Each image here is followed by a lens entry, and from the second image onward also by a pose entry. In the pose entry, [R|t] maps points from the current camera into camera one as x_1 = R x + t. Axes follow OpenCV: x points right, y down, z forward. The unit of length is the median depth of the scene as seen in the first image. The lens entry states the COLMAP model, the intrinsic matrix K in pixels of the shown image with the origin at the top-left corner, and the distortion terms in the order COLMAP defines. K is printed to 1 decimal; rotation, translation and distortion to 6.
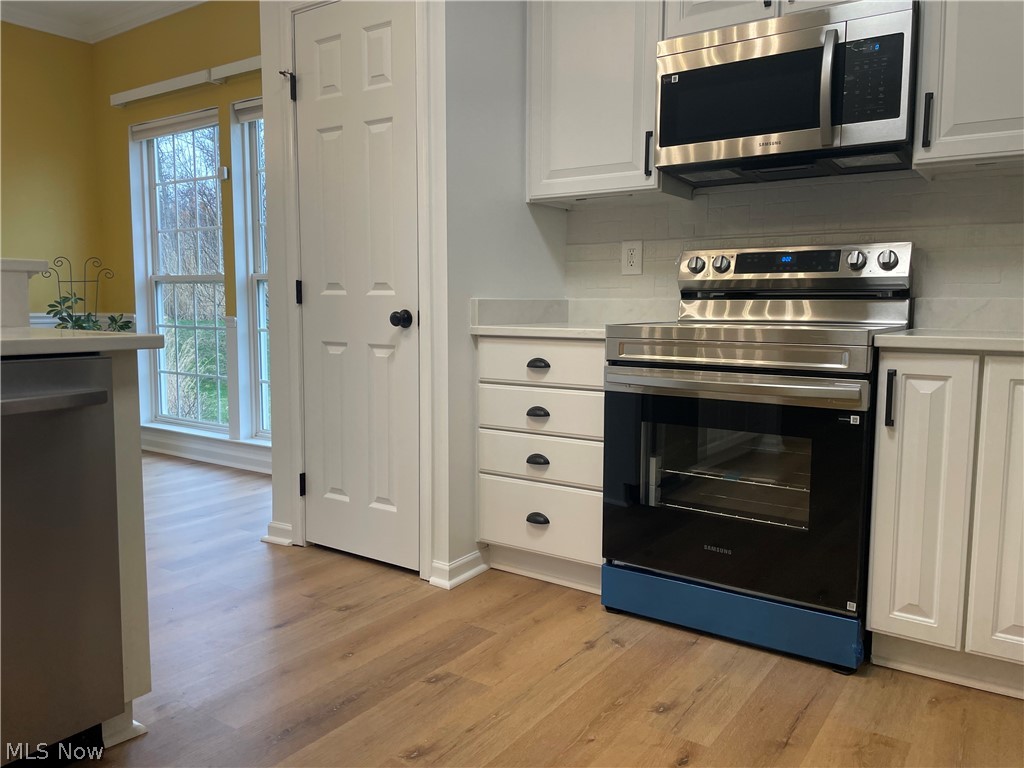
lens RADIAL K [[769.4, 0, 516.7], [0, 769.4, 380.1], [0, 0, 1]] dist [0.095981, -0.129625]
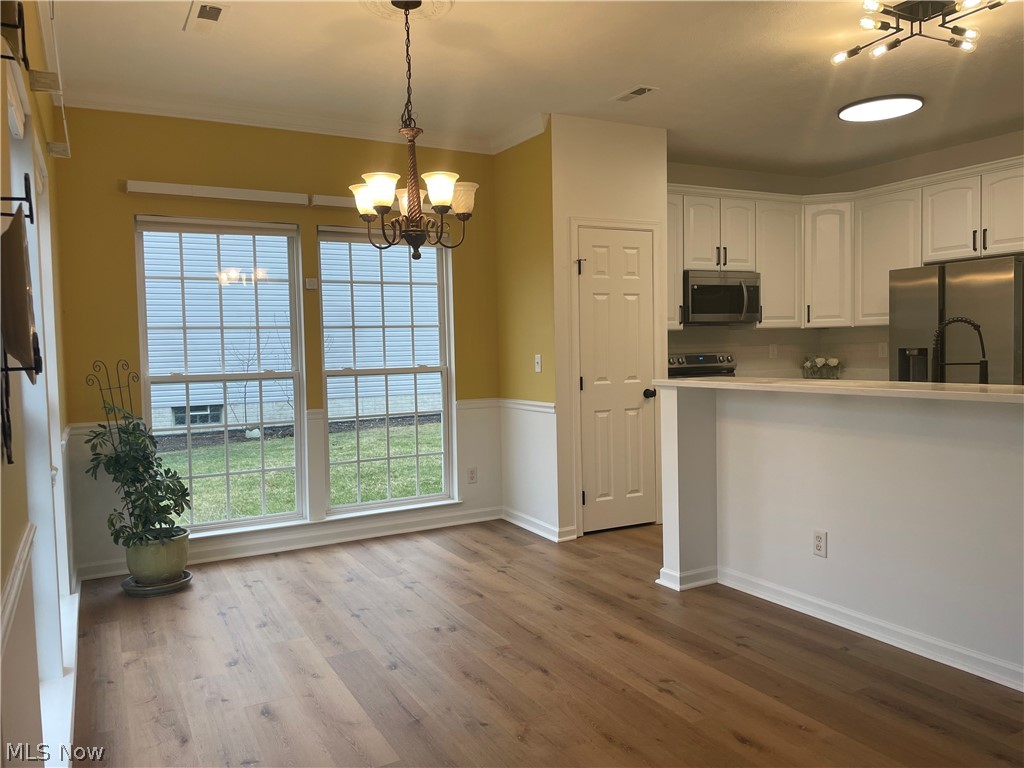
lens RADIAL K [[769.4, 0, 516.7], [0, 769.4, 380.1], [0, 0, 1]] dist [0.095981, -0.129625]
pose [[0.451778, -0.056824, 0.890319, -2.001859], [0.113871, 0.993480, 0.005626, -0.158884], [-0.884833, 0.098839, 0.455303, 0.384755]]
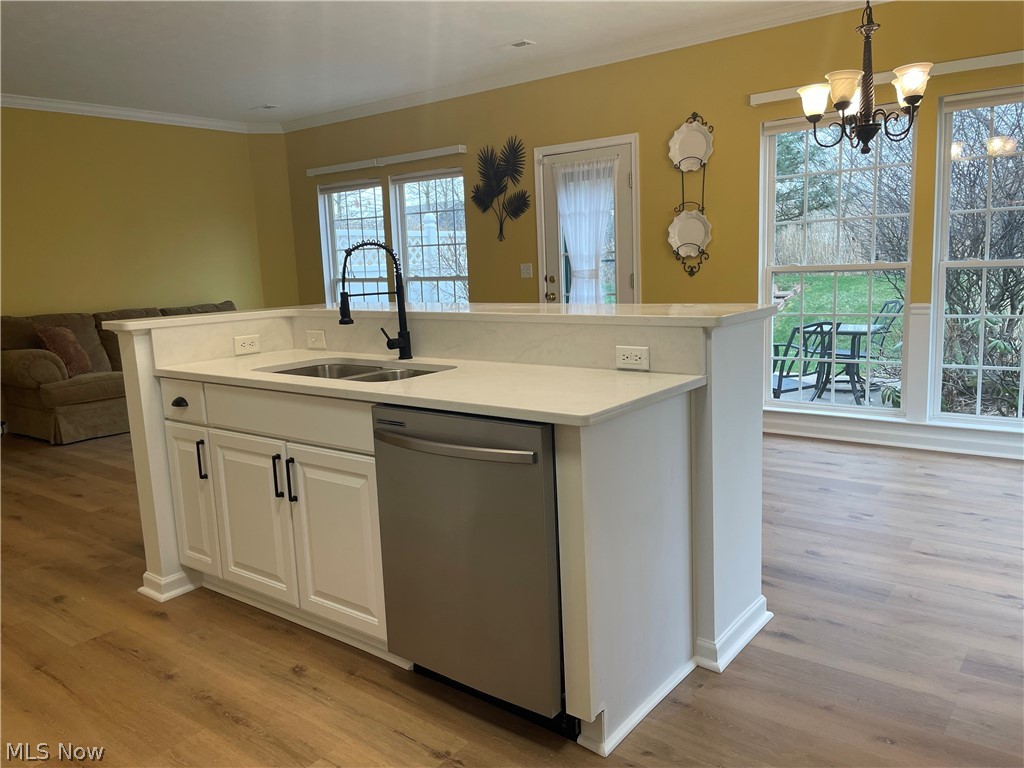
lens RADIAL K [[769.4, 0, 516.7], [0, 769.4, 380.1], [0, 0, 1]] dist [0.095981, -0.129625]
pose [[-0.053654, 0.150892, -0.987093, 0.358253], [-0.058606, 0.986337, 0.153962, -0.156715], [0.996838, 0.066110, -0.044078, 0.569358]]
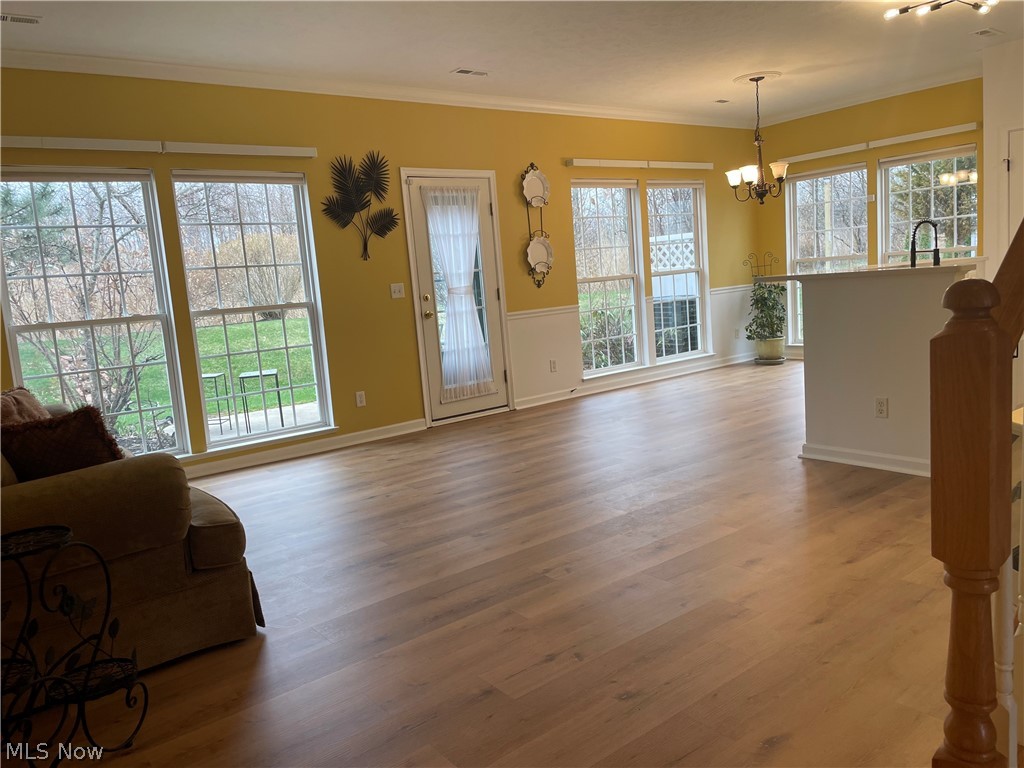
lens RADIAL K [[769.4, 0, 516.7], [0, 769.4, 380.1], [0, 0, 1]] dist [0.095981, -0.129625]
pose [[0.952262, -0.039117, -0.302766, -1.000975], [0.053182, 0.997848, 0.038348, 0.066840], [0.300614, -0.052619, 0.952293, -1.587023]]
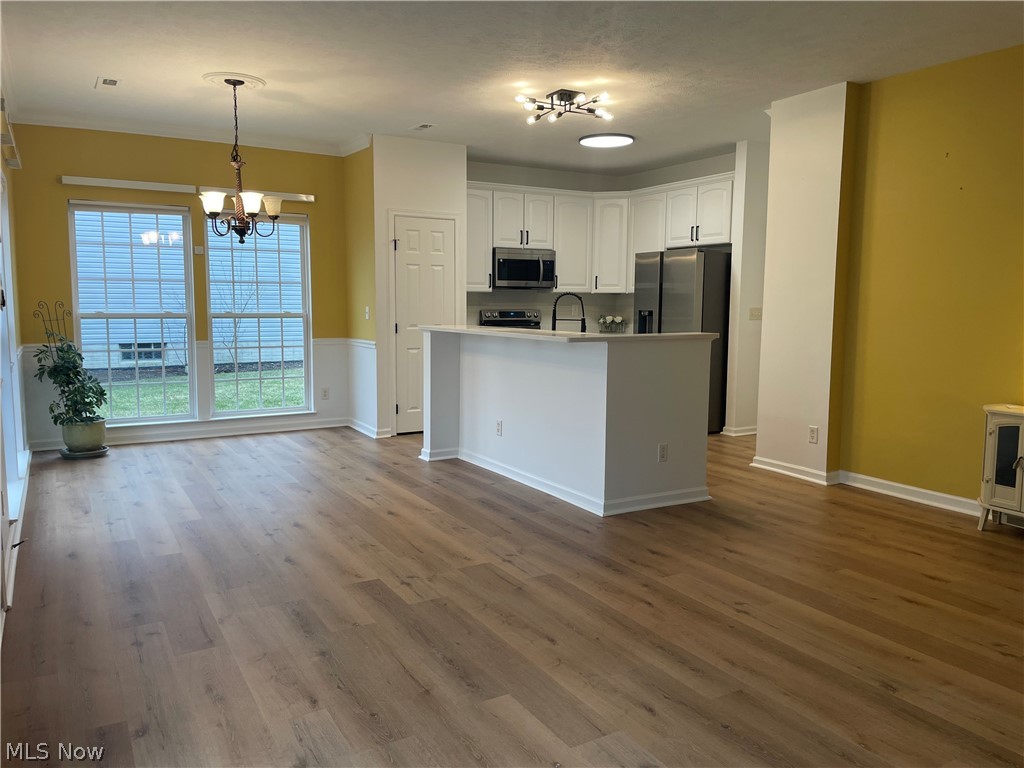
lens RADIAL K [[769.4, 0, 516.7], [0, 769.4, 380.1], [0, 0, 1]] dist [0.095981, -0.129625]
pose [[0.421078, -0.099557, 0.901544, -2.483300], [0.085843, 0.993871, 0.069658, -0.095930], [-0.902953, 0.048059, 0.427044, -0.377907]]
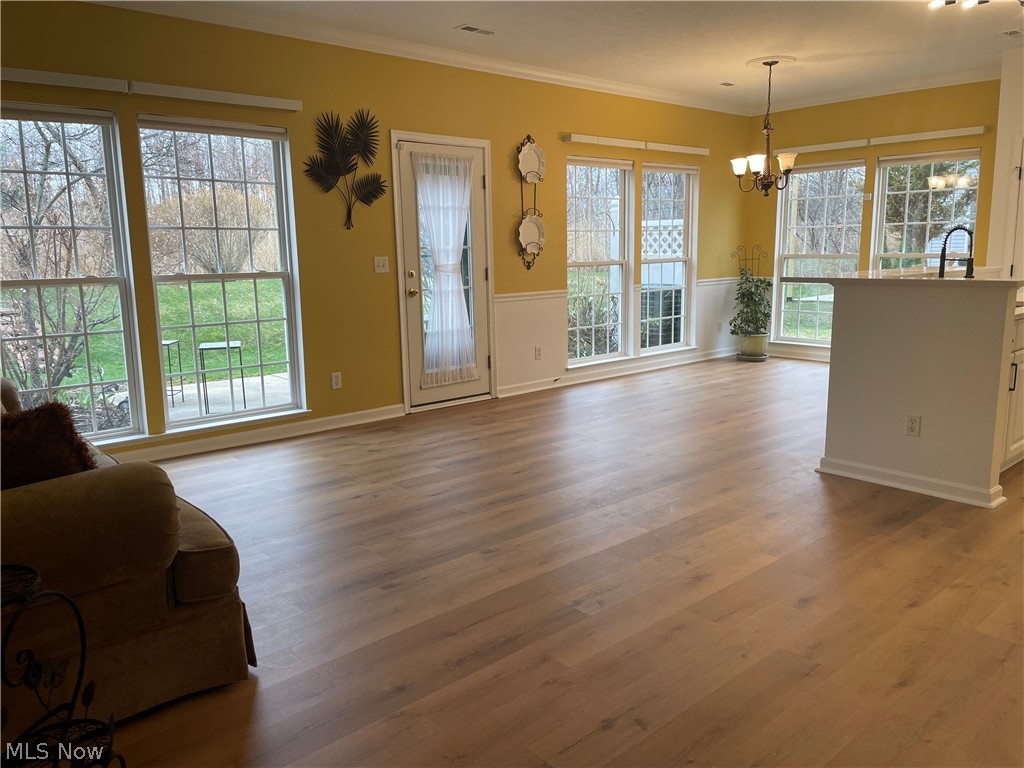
lens RADIAL K [[769.4, 0, 516.7], [0, 769.4, 380.1], [0, 0, 1]] dist [0.095981, -0.129625]
pose [[0.971918, 0.019081, -0.234545, -1.158682], [-0.001825, 0.997289, 0.073568, 0.029895], [0.235313, -0.071074, 0.969317, -1.480040]]
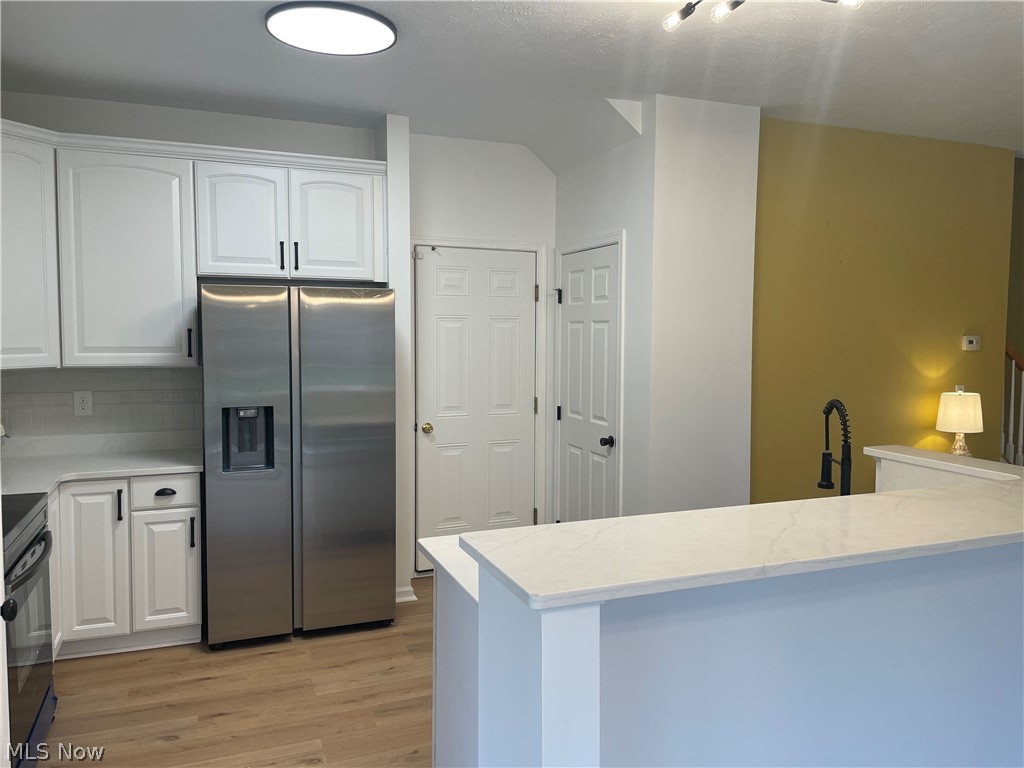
lens RADIAL K [[769.4, 0, 516.7], [0, 769.4, 380.1], [0, 0, 1]] dist [0.095981, -0.129625]
pose [[-0.833490, -0.045999, 0.550616, -0.837258], [0.044069, 0.987820, 0.149233, -0.338161], [-0.550774, 0.148649, -0.821311, 1.231887]]
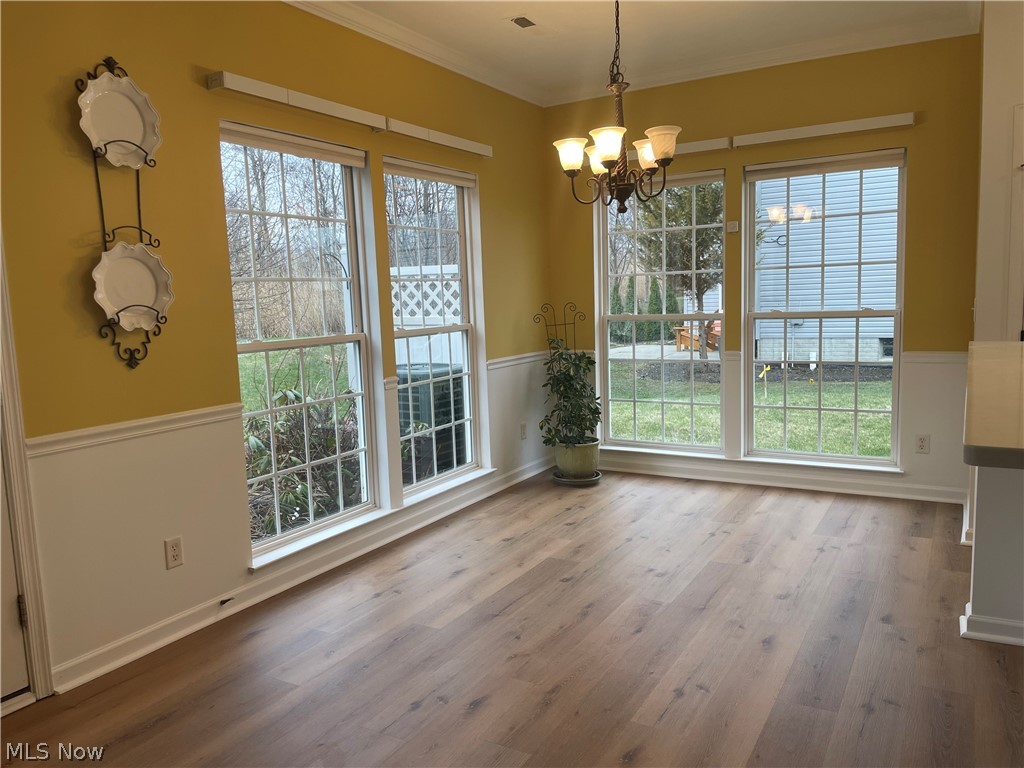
lens RADIAL K [[769.4, 0, 516.7], [0, 769.4, 380.1], [0, 0, 1]] dist [0.095981, -0.129625]
pose [[0.995678, -0.048246, 0.079355, -1.267862], [0.047453, 0.998803, 0.011857, -0.111168], [-0.079832, -0.008040, 0.996776, -0.177013]]
